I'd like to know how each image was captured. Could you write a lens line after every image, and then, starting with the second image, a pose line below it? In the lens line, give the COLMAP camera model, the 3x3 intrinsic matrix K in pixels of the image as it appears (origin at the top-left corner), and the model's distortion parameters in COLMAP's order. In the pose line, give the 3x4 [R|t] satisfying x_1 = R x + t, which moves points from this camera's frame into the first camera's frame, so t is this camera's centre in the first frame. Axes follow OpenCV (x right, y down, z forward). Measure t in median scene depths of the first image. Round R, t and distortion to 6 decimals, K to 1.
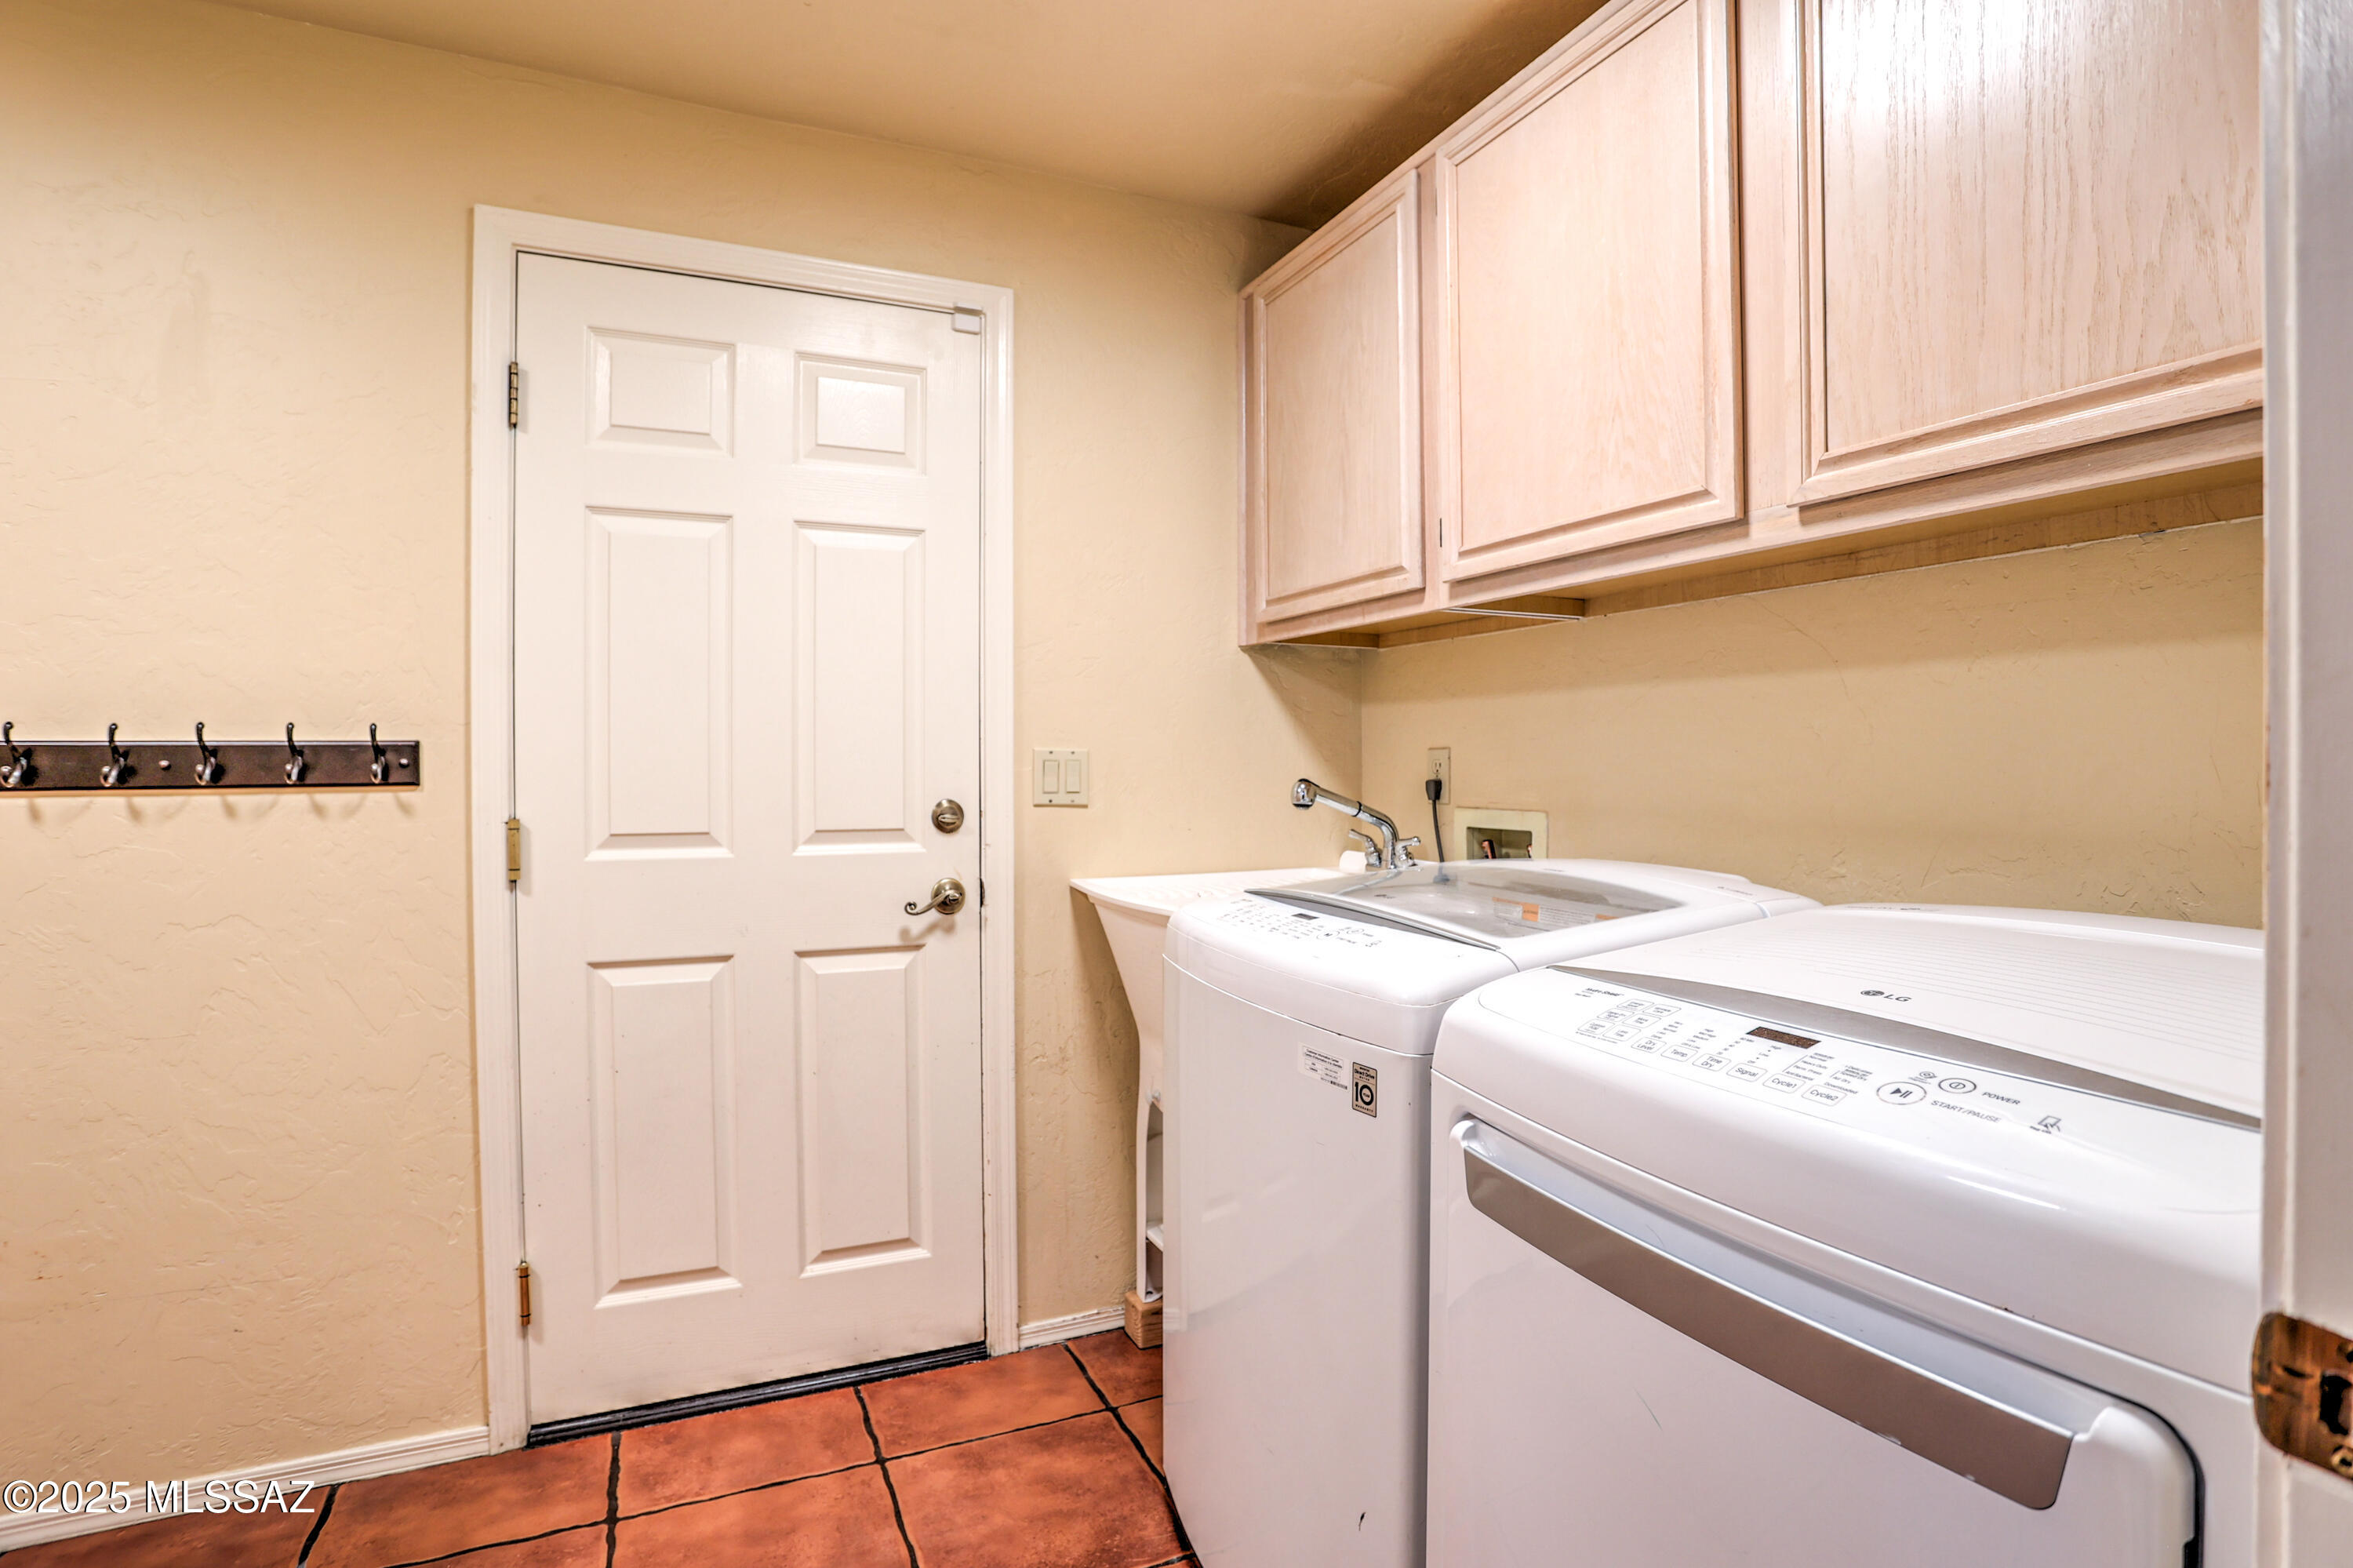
lens RADIAL K [[1156.9, 0, 1170.0], [0, 1156.9, 768.9], [0, 0, 1]] dist [-0.081388, 0.039548]
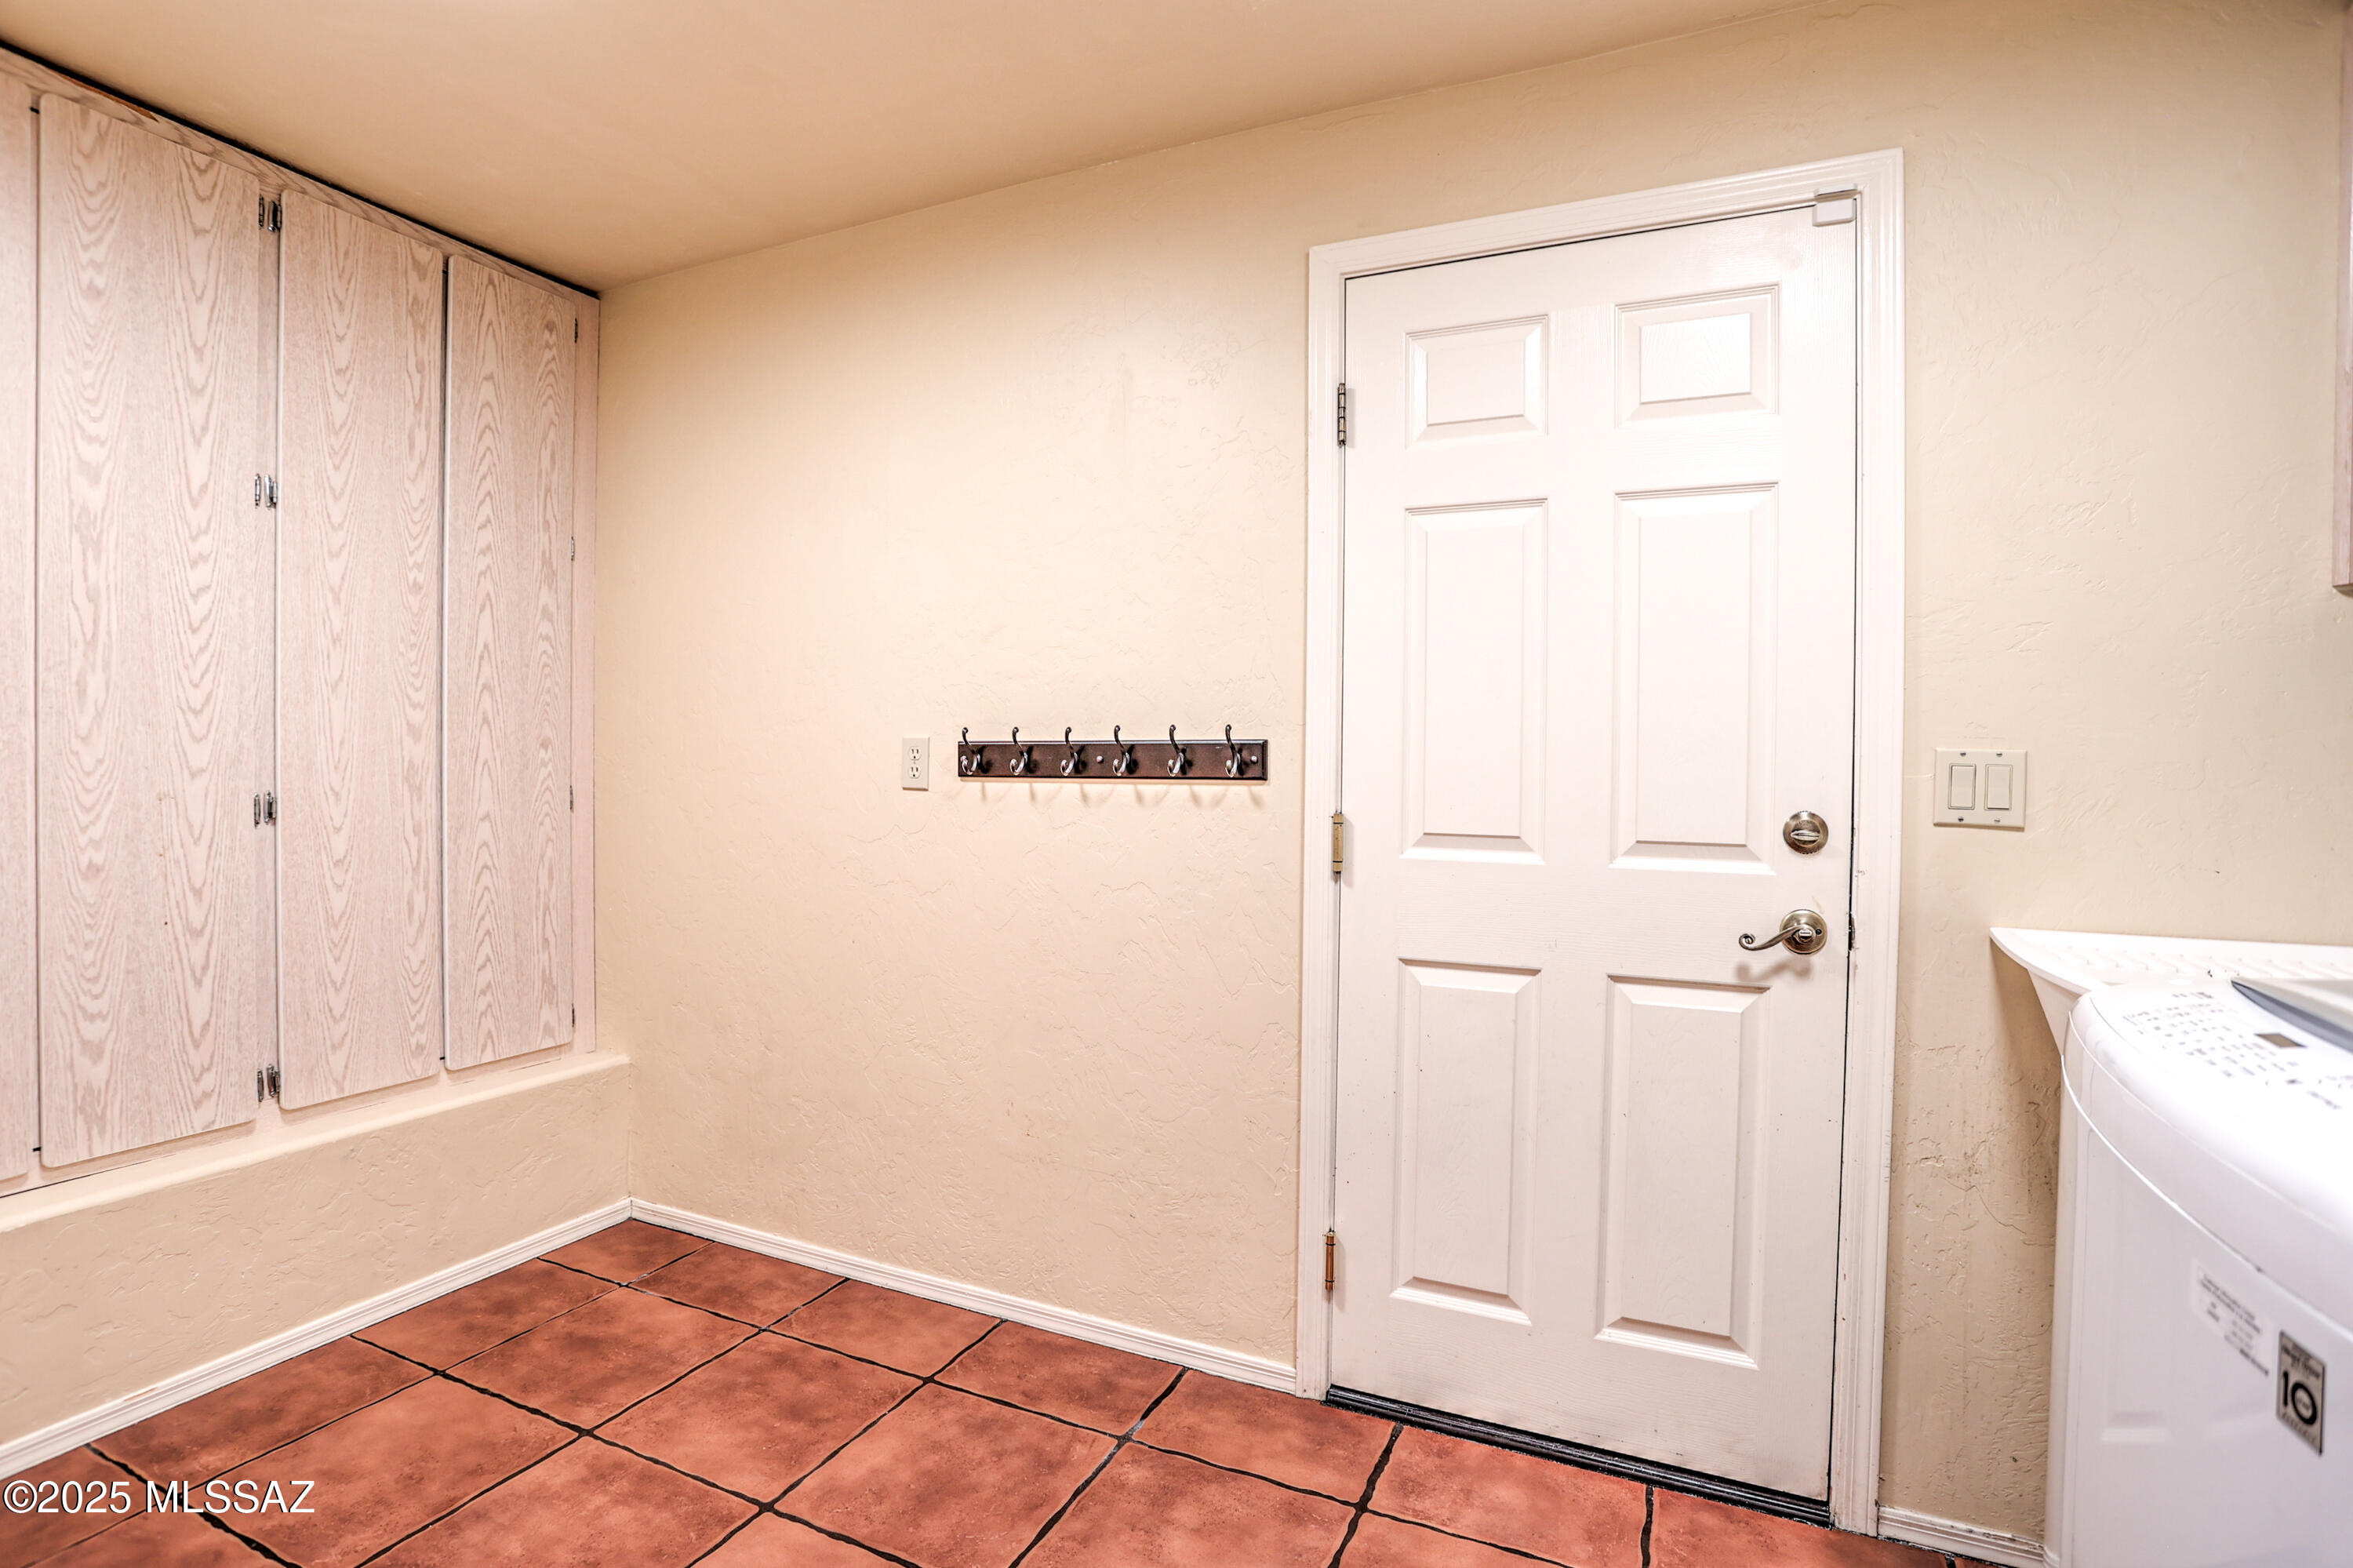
lens RADIAL K [[1156.9, 0, 1170.0], [0, 1156.9, 768.9], [0, 0, 1]] dist [-0.081388, 0.039548]
pose [[0.651765, 0.013847, -0.758294, 0.130100], [-0.015376, 0.999869, 0.005043, -0.000604], [0.758265, 0.008373, 0.651893, 0.166706]]
